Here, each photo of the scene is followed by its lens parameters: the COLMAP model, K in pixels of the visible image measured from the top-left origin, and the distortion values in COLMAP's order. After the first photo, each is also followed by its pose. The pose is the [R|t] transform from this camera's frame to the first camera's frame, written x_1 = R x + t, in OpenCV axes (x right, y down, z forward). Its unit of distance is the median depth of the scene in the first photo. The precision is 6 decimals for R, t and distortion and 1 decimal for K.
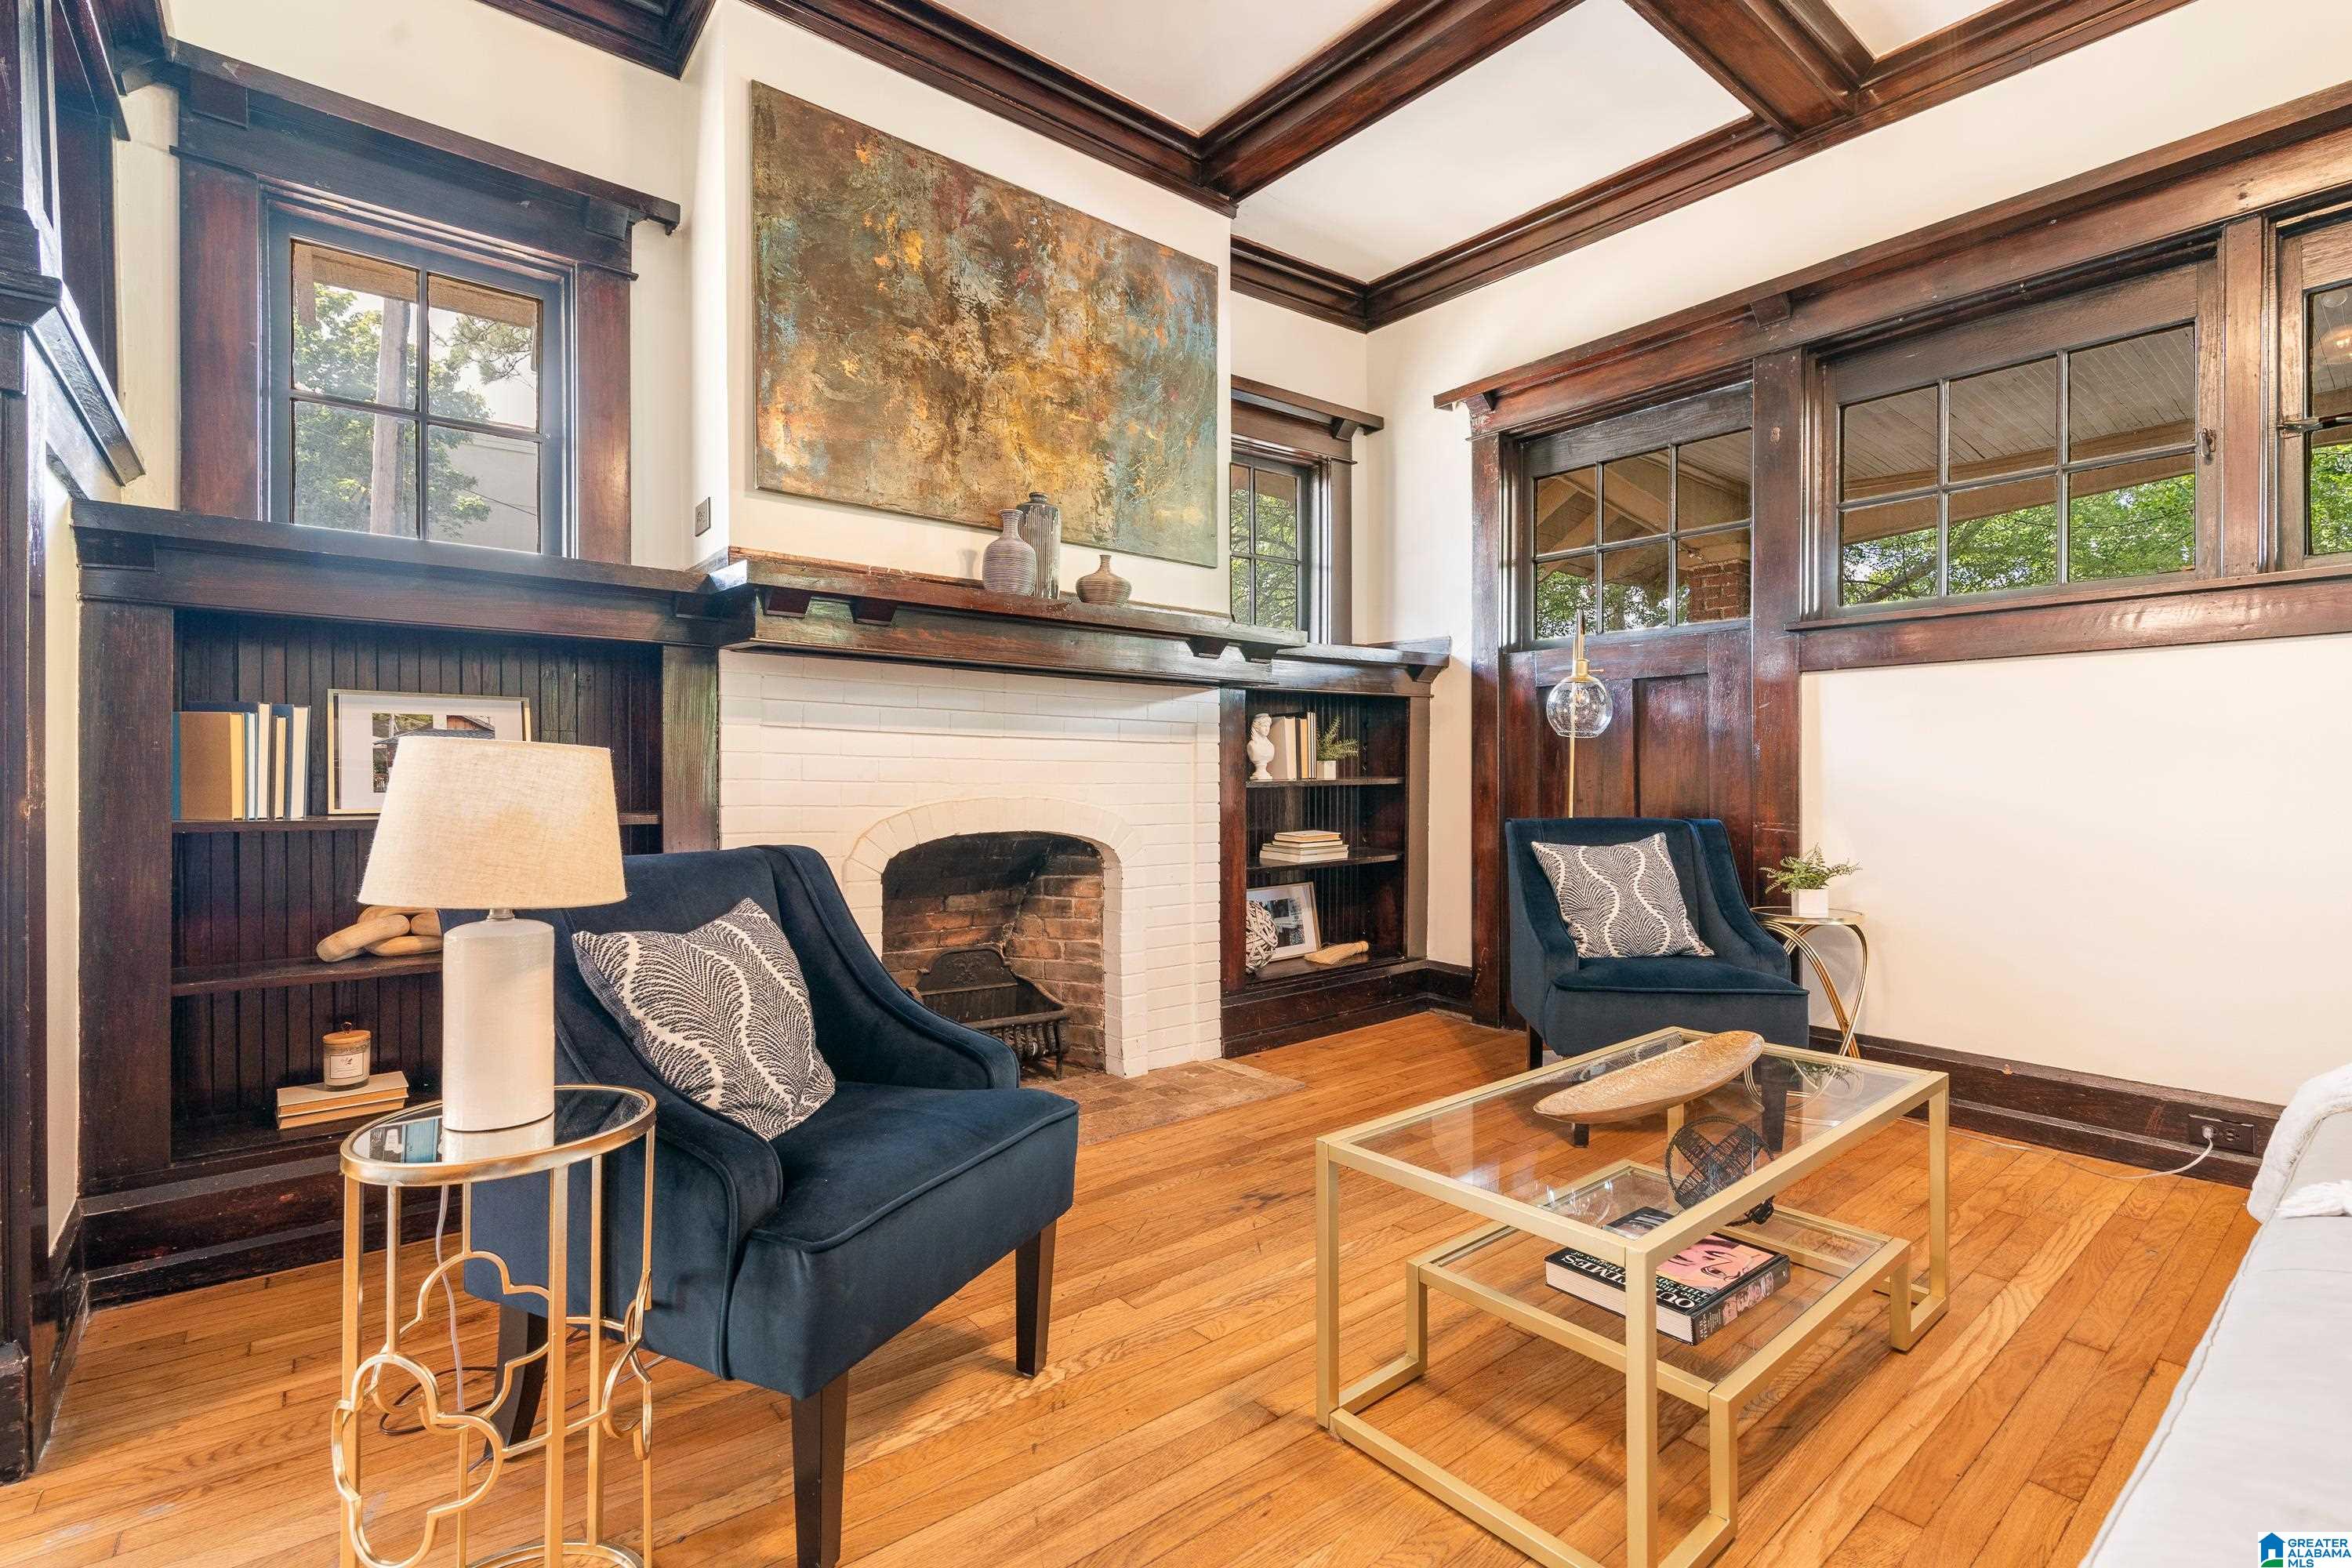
lens RADIAL K [[1065.8, 0, 1180.9], [0, 1065.8, 771.6], [0, 0, 1]] dist [-0.005156, 0.000479]
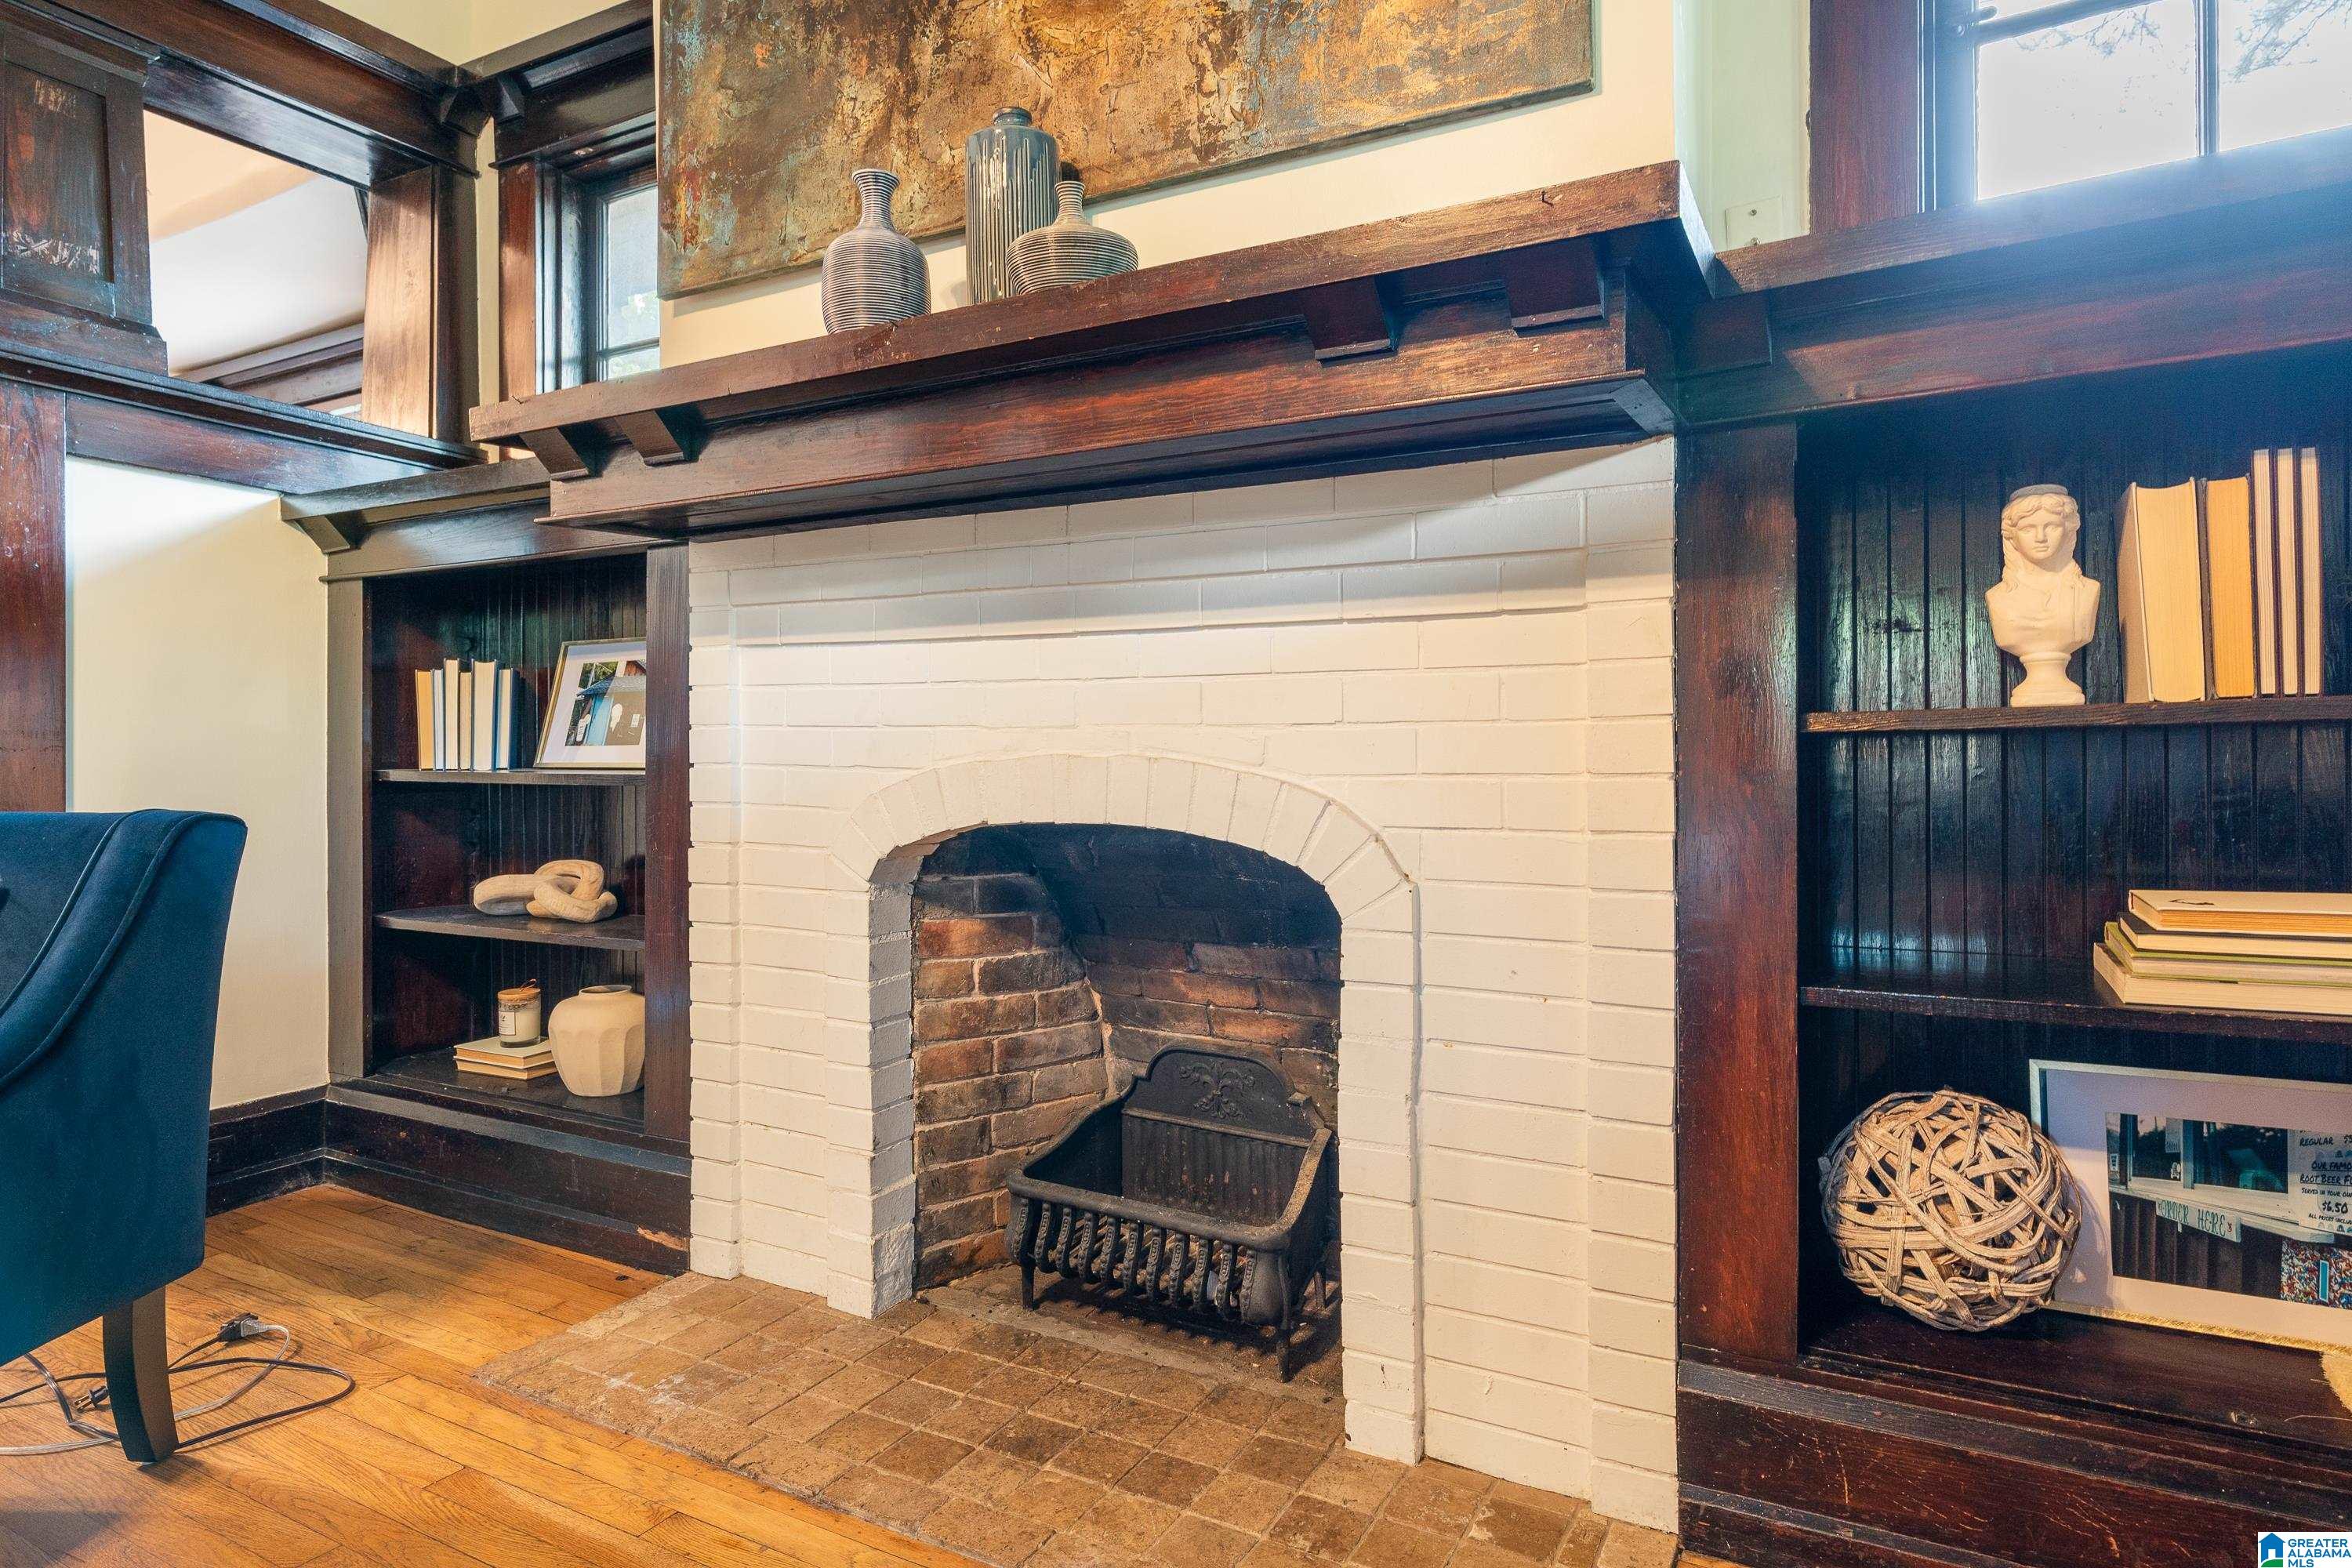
lens RADIAL K [[1300.4, 0, 1179.0], [0, 1300.4, 758.2], [0, 0, 1]] dist [0.000301, 0.000079]
pose [[0.382985, -0.001207, -0.923754, 0.437601], [0.008015, 0.999966, 0.002016, 0.026422], [0.923720, -0.008176, 0.382981, 0.858865]]
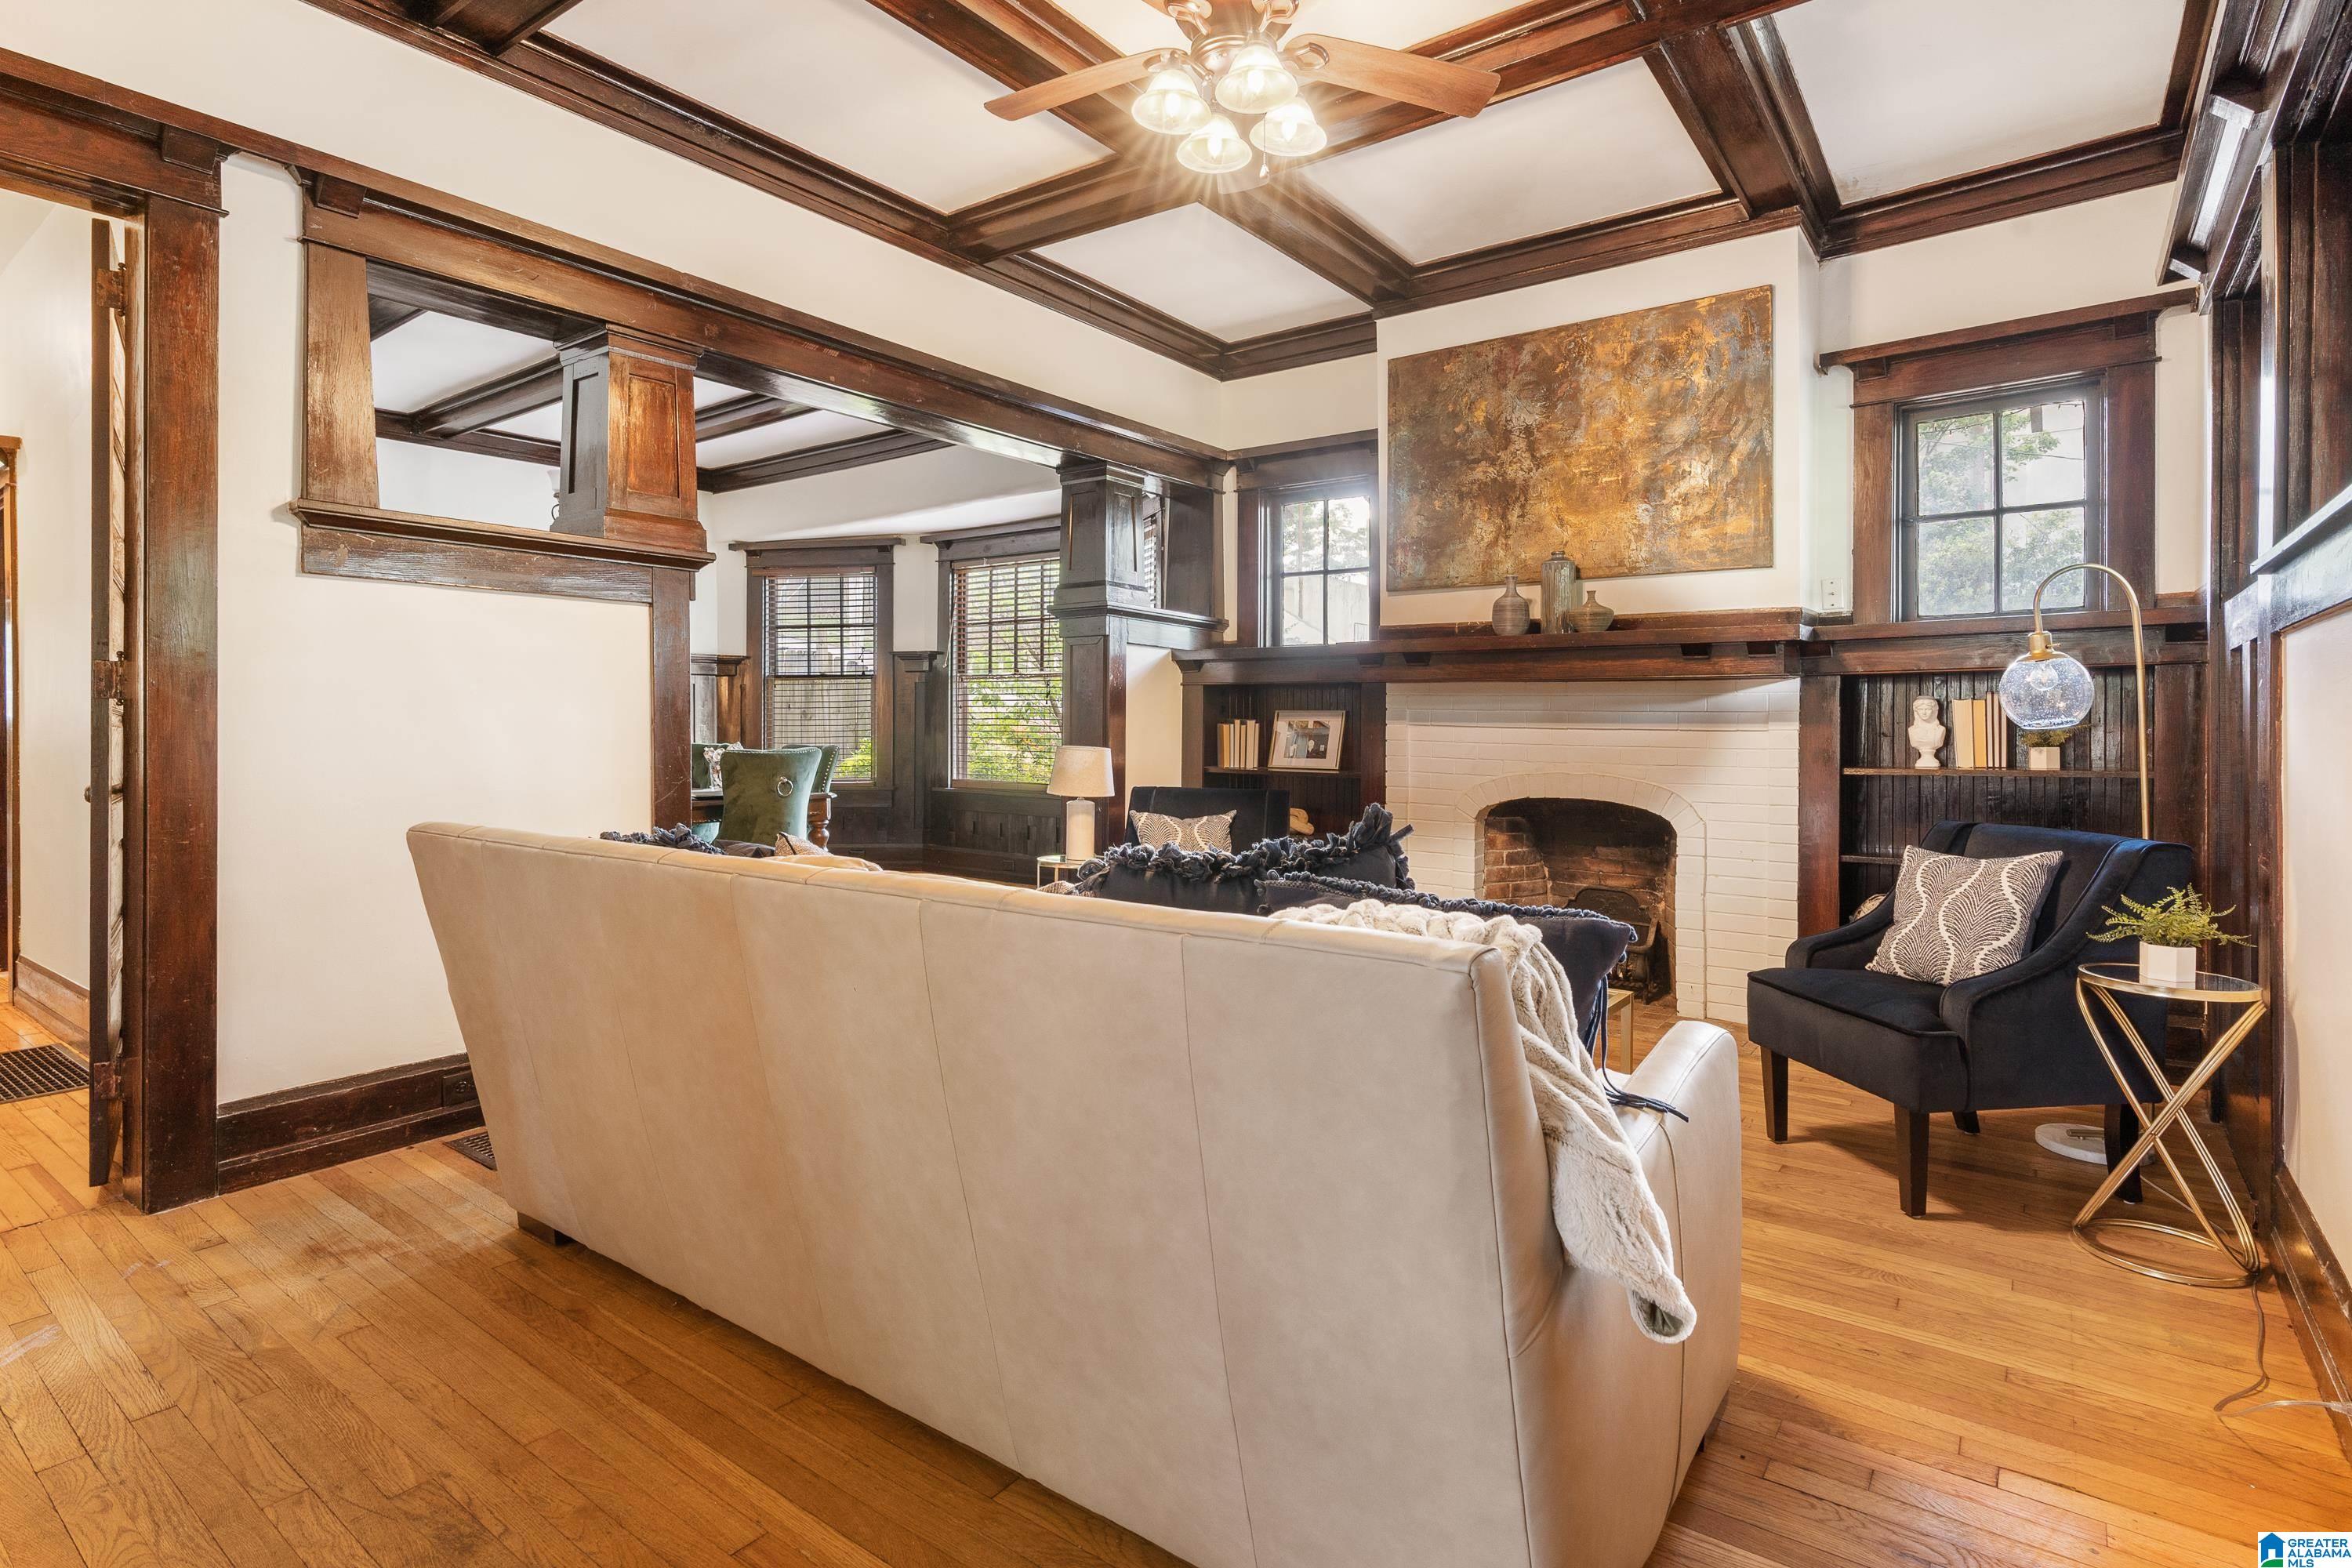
lens RADIAL K [[1163.8, 0, 1185.5], [0, 1163.8, 726.5], [0, 0, 1]] dist [0.000128, 0.000095]
pose [[0.251272, 0.001455, -0.967915, 1.213080], [-0.001835, 0.999998, 0.001027, -0.037511], [0.967915, 0.001518, 0.251274, 0.165169]]
